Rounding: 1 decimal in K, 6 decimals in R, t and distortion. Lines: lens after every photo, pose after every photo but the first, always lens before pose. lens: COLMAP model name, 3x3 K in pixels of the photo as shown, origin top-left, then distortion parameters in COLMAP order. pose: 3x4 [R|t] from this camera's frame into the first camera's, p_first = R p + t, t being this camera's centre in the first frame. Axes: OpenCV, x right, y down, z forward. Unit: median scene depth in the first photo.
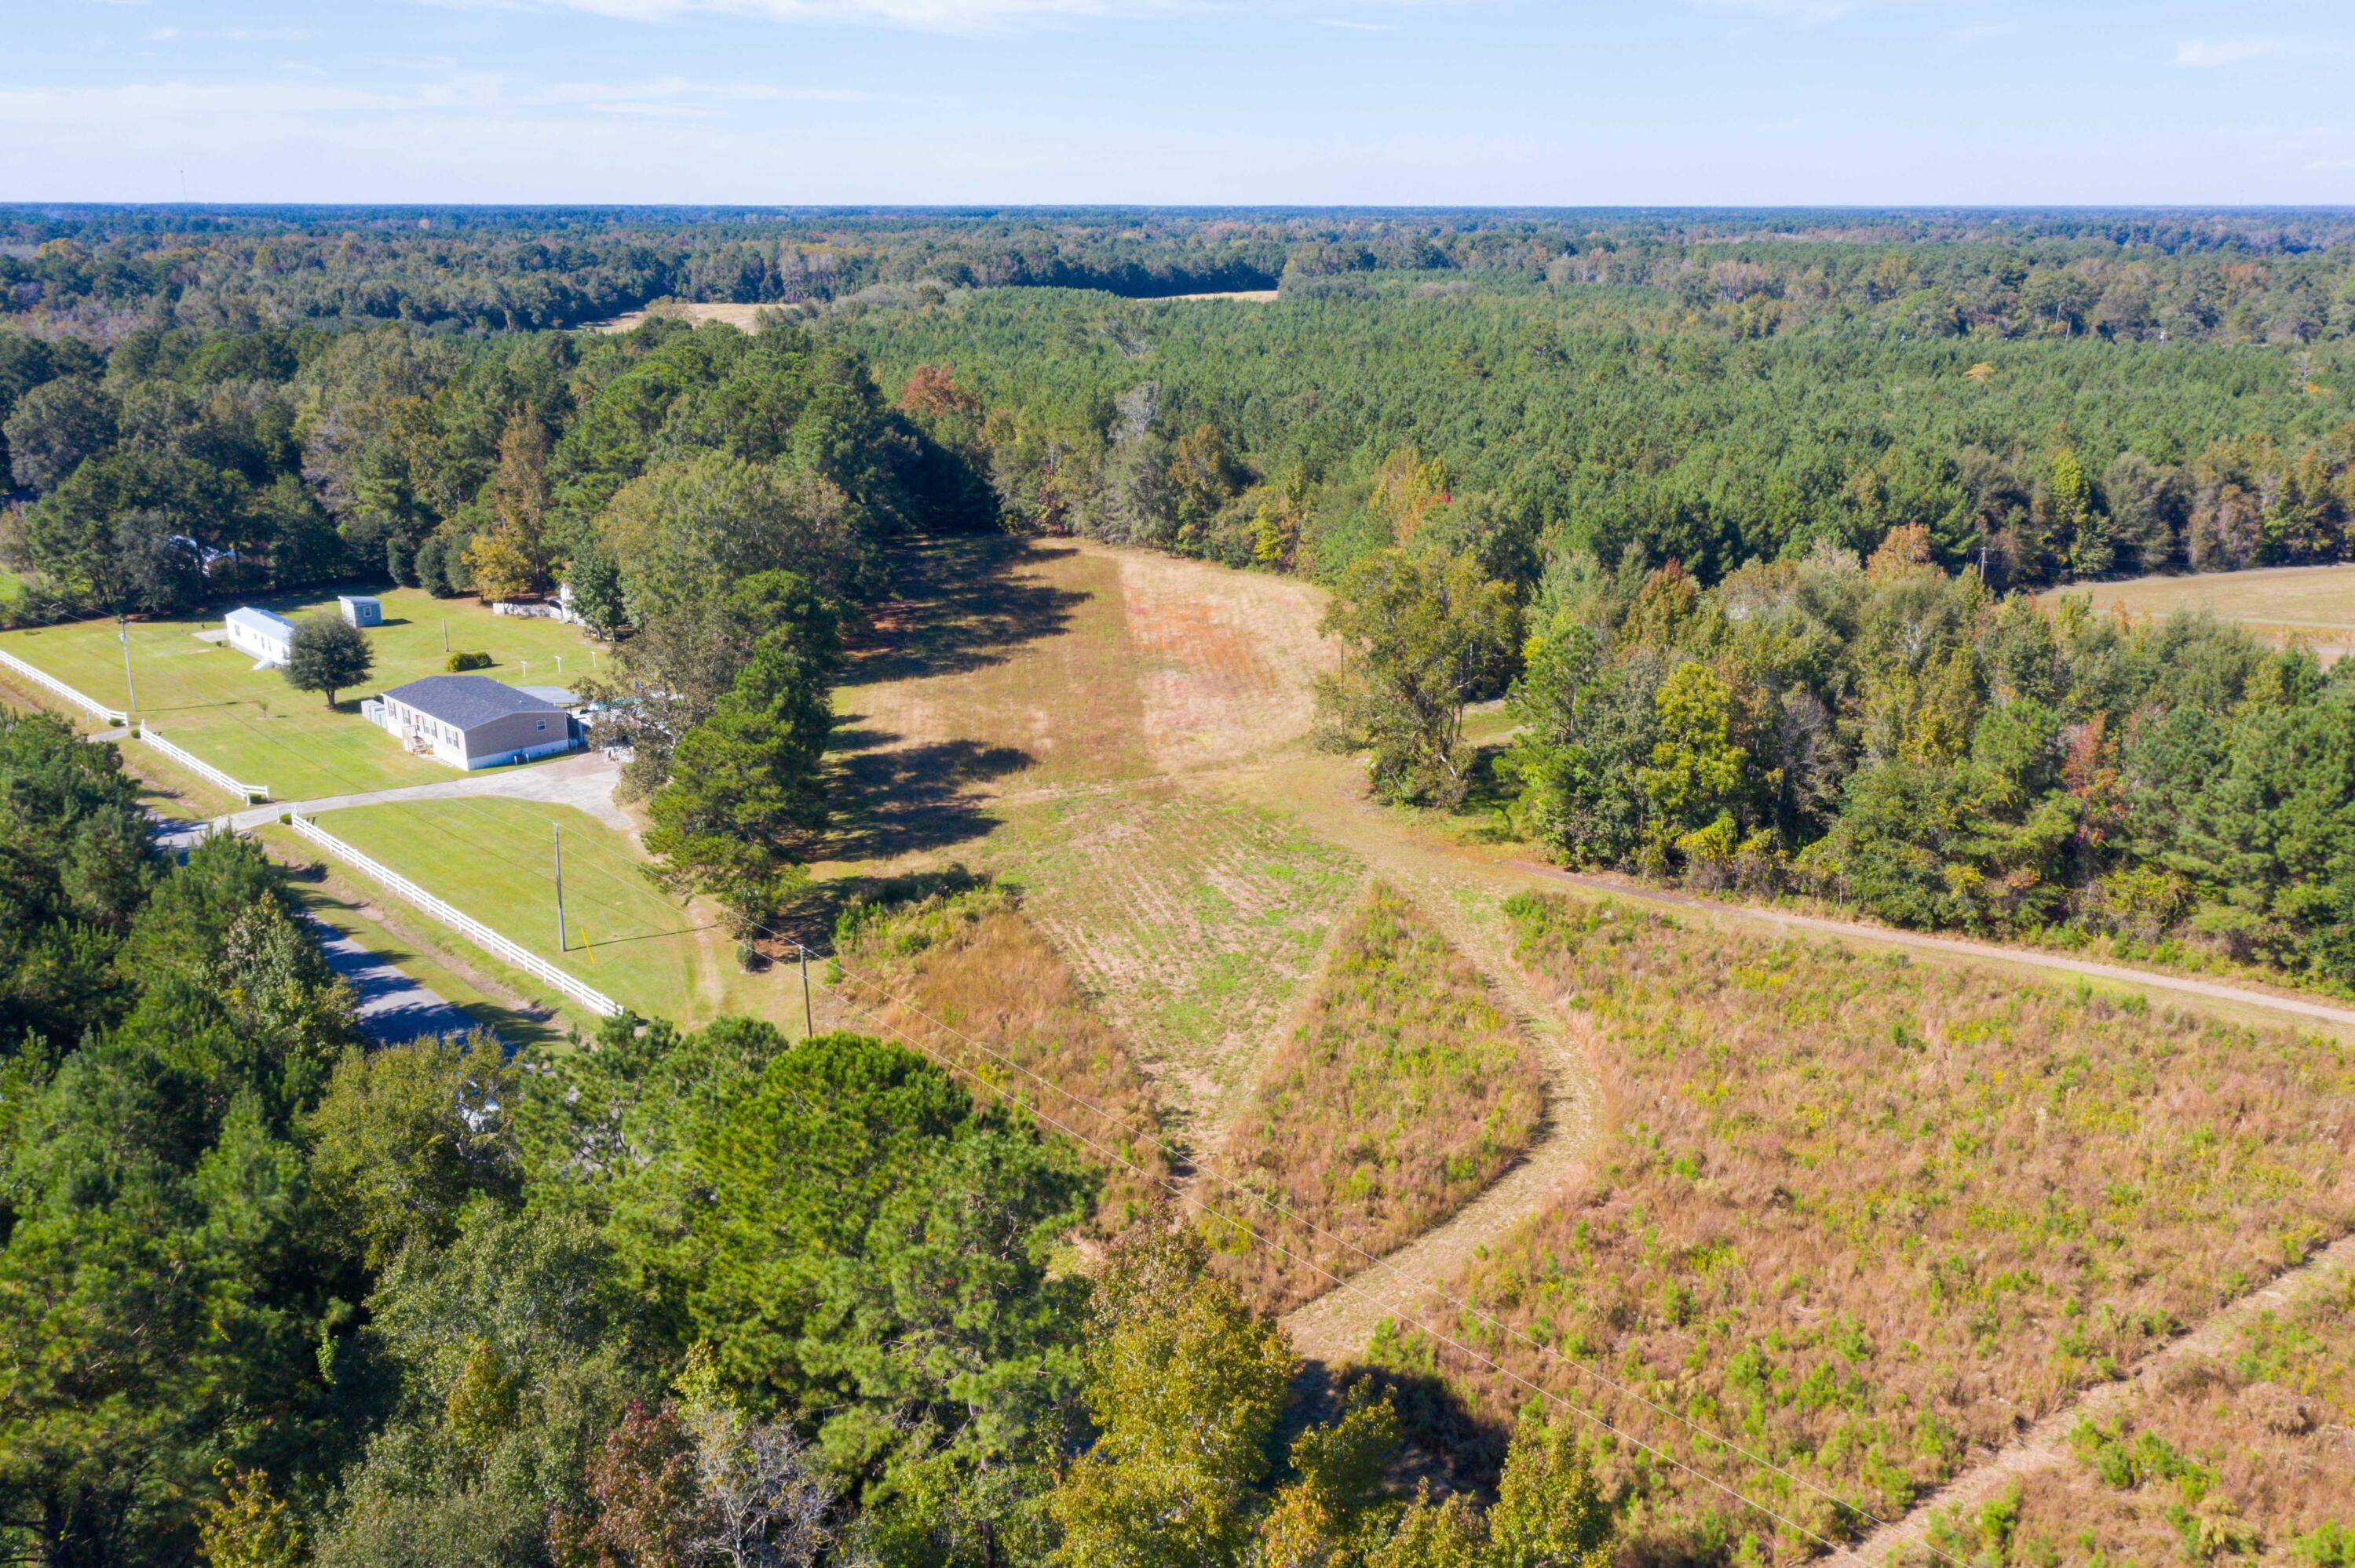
lens RADIAL K [[1867.3, 0, 1184.0], [0, 1867.3, 777.1], [0, 0, 1]] dist [0.008458, 0.010253]
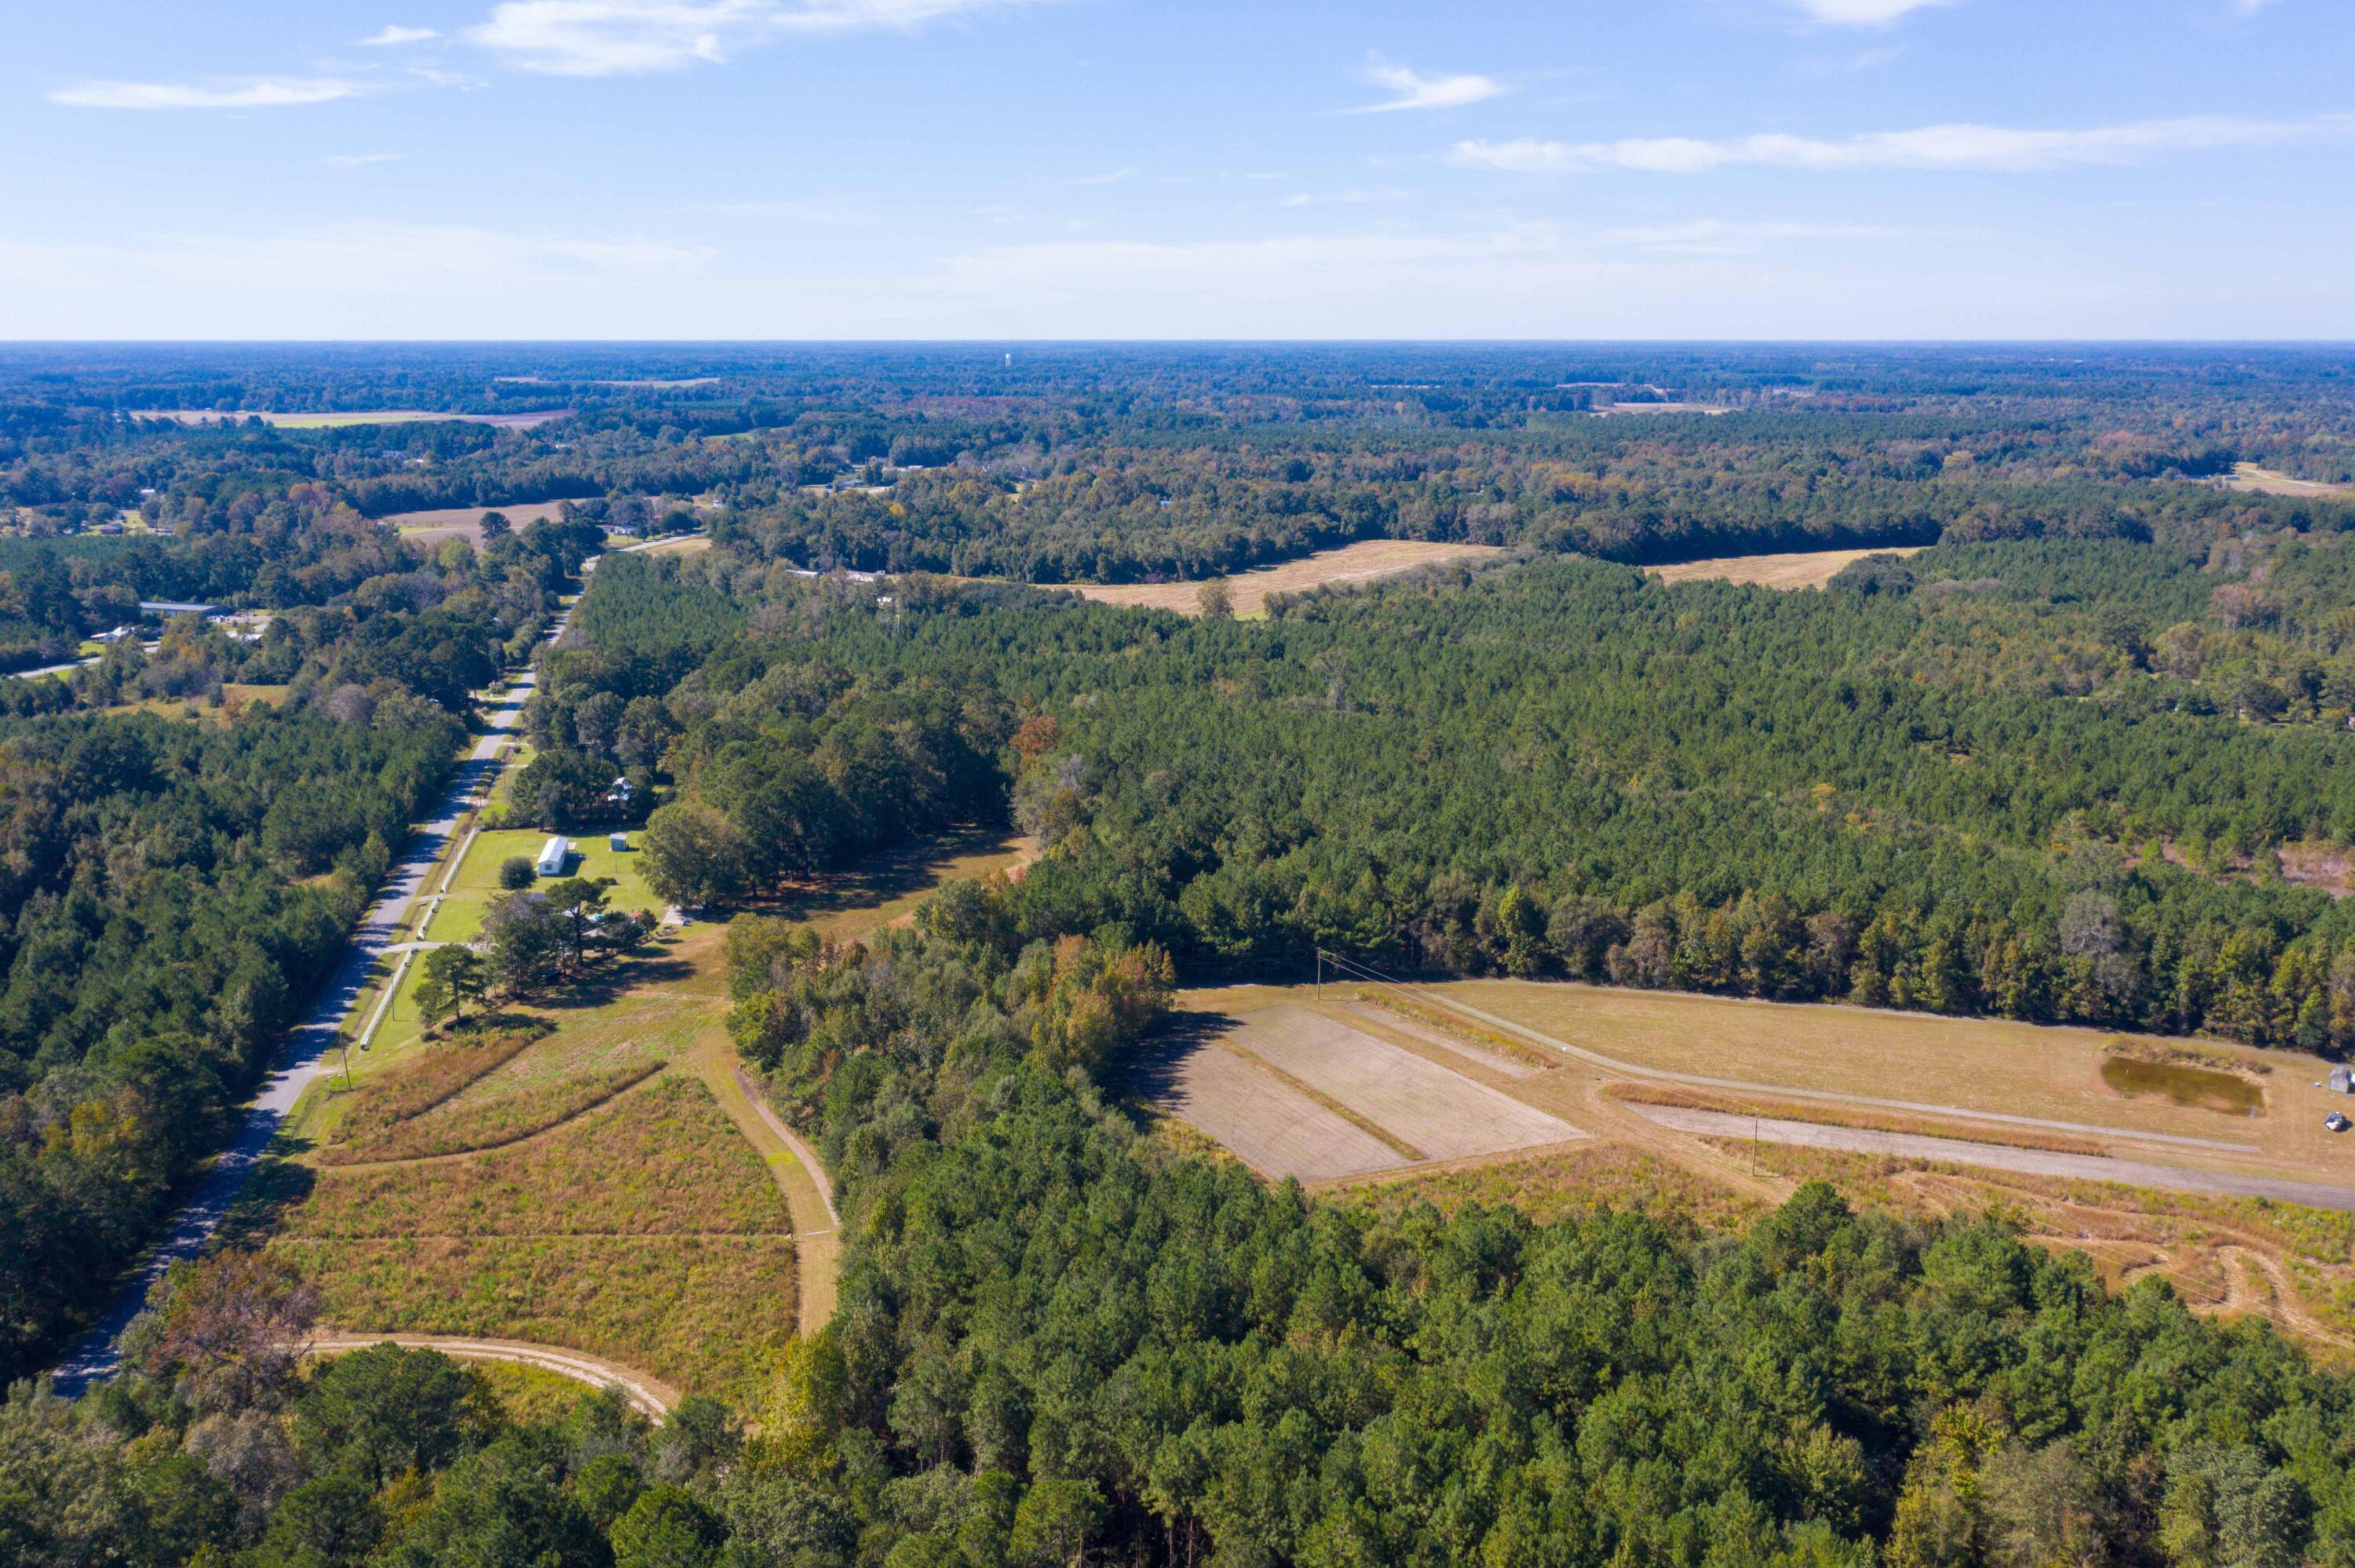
lens RADIAL K [[1867.3, 0, 1180.6], [0, 1867.3, 794.6], [0, 0, 1]] dist [0.008458, 0.010253]
pose [[0.851093, 0.126979, -0.509429, 1.153969], [-0.157251, 0.987419, -0.016595, -0.211929], [0.500913, 0.094232, 0.860353, -0.445513]]
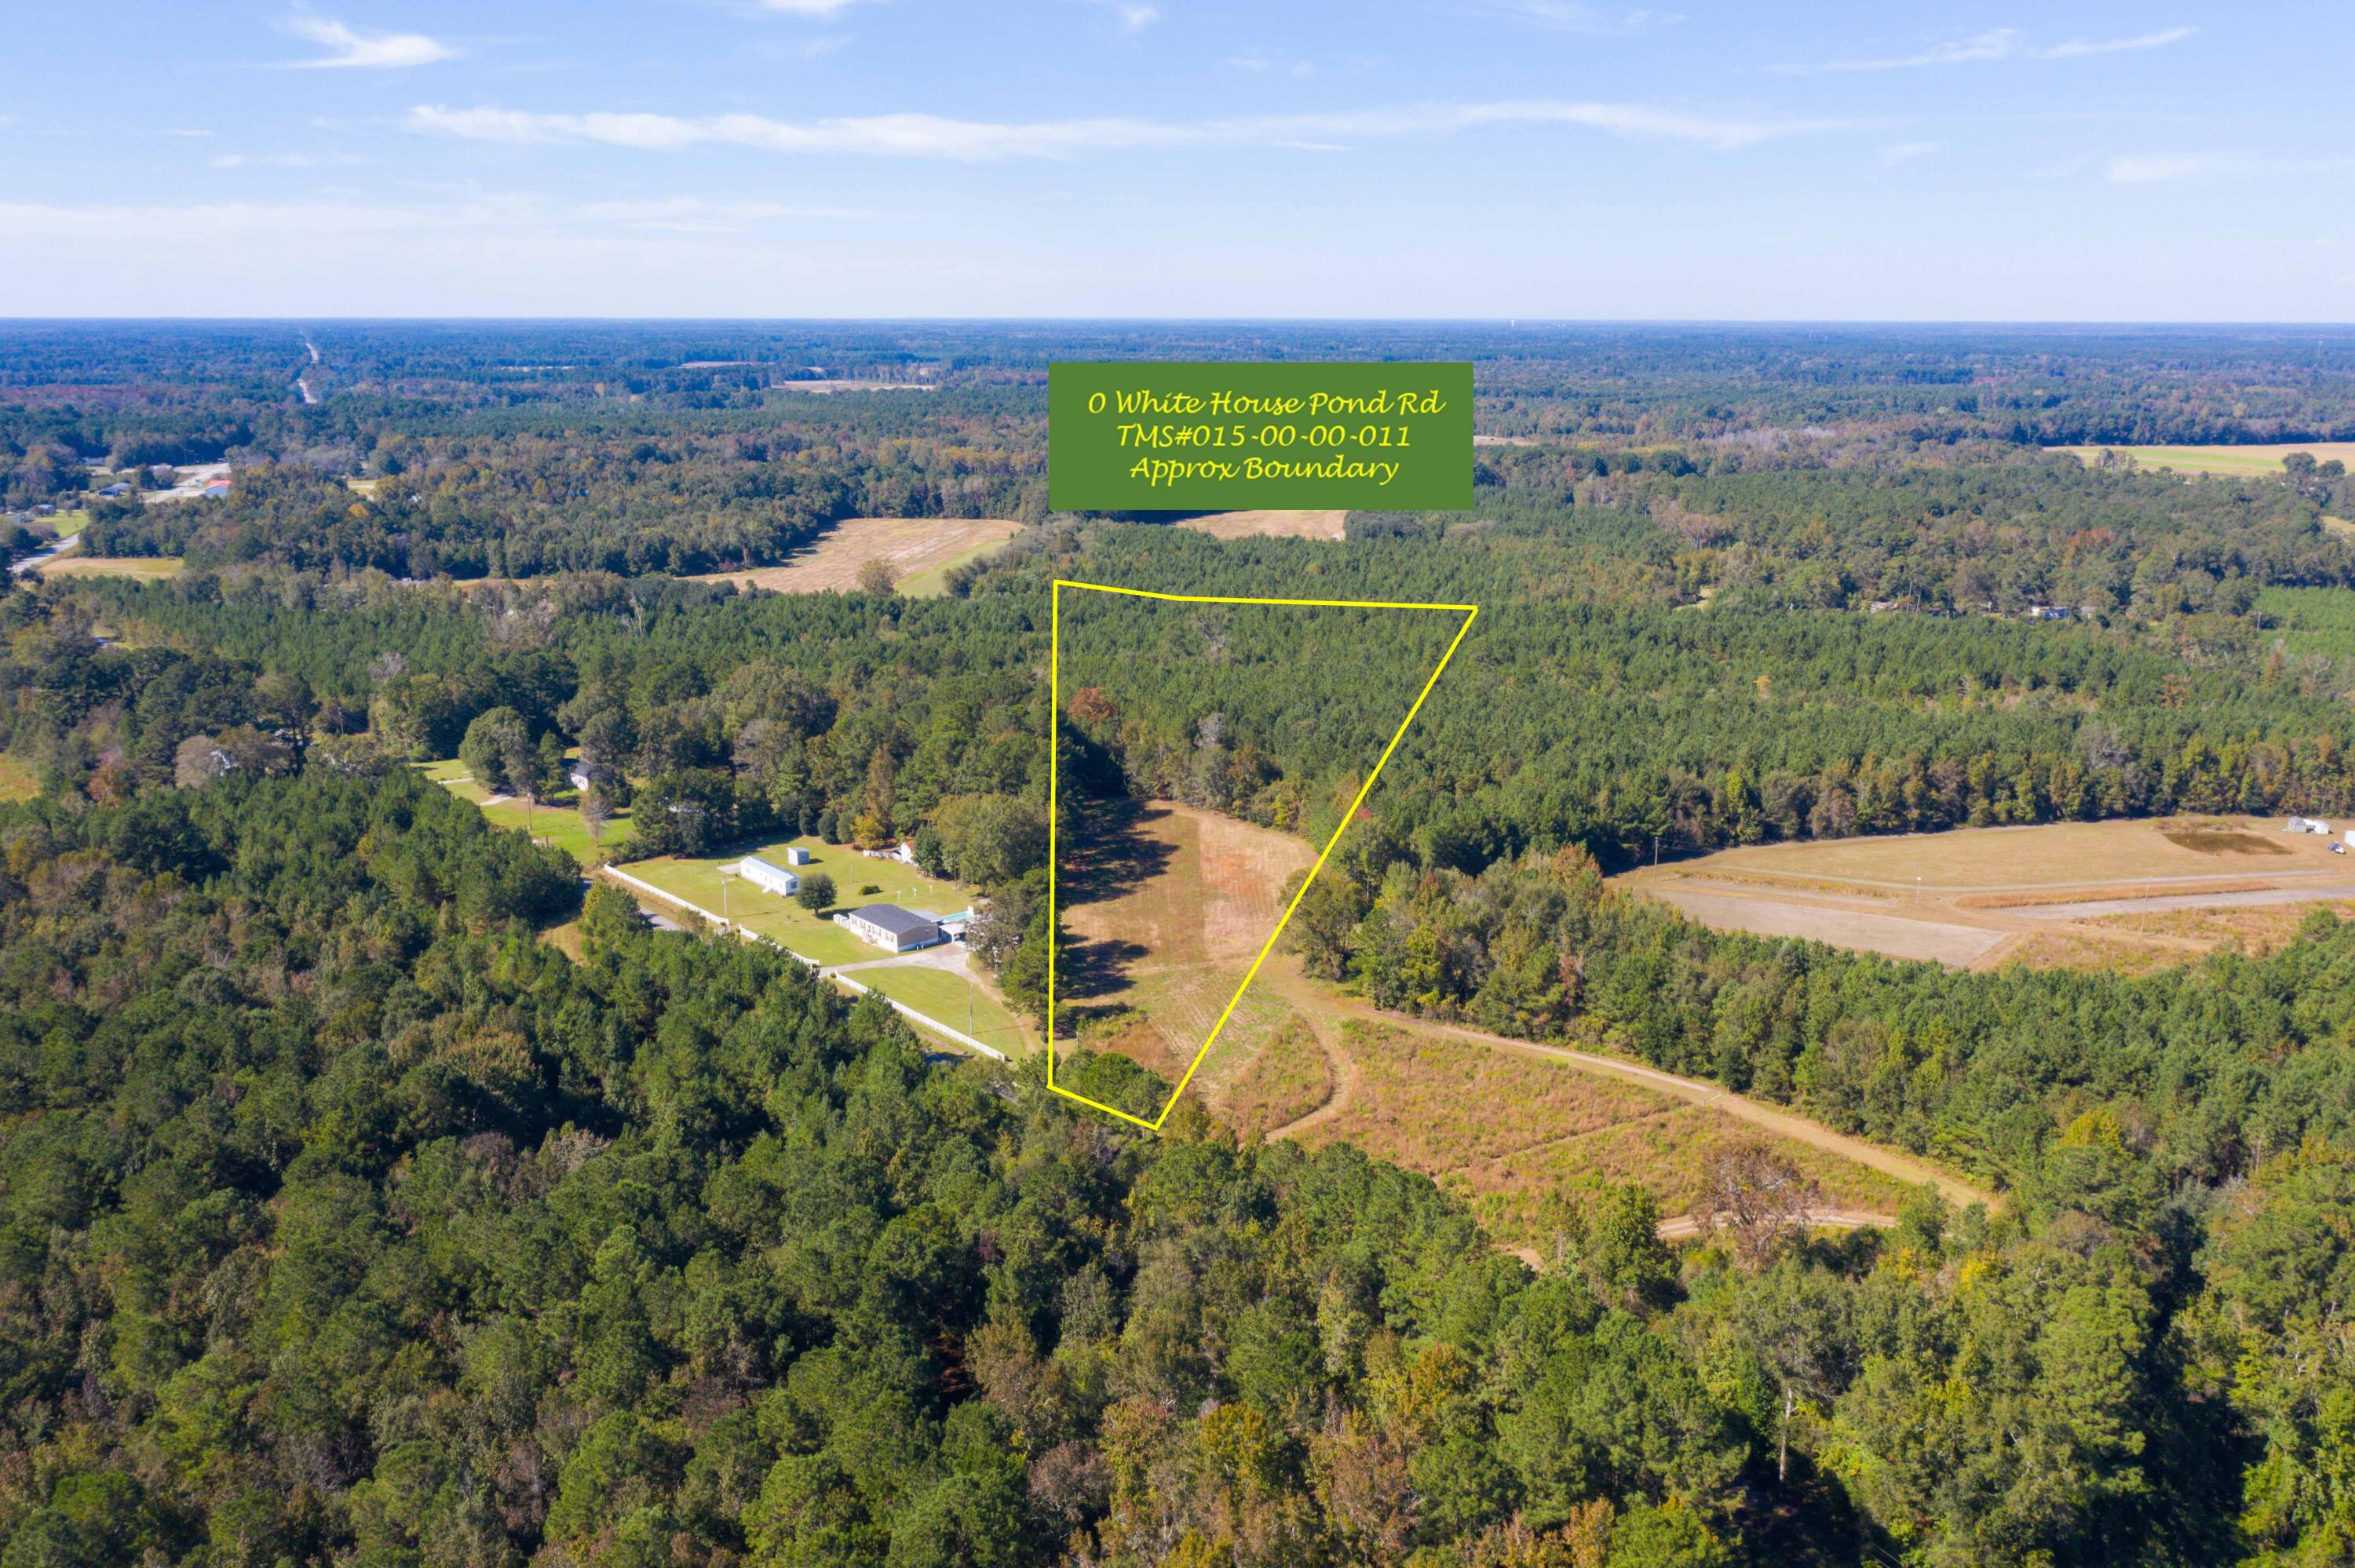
lens RADIAL K [[1867.3, 0, 1183.8], [0, 1867.3, 785.2], [0, 0, 1]] dist [0.008458, 0.010253]
pose [[0.998441, 0.014507, -0.053895, 0.056155], [-0.017388, 0.998422, -0.053390, -0.068747], [0.053035, 0.054244, 0.997118, -0.925064]]
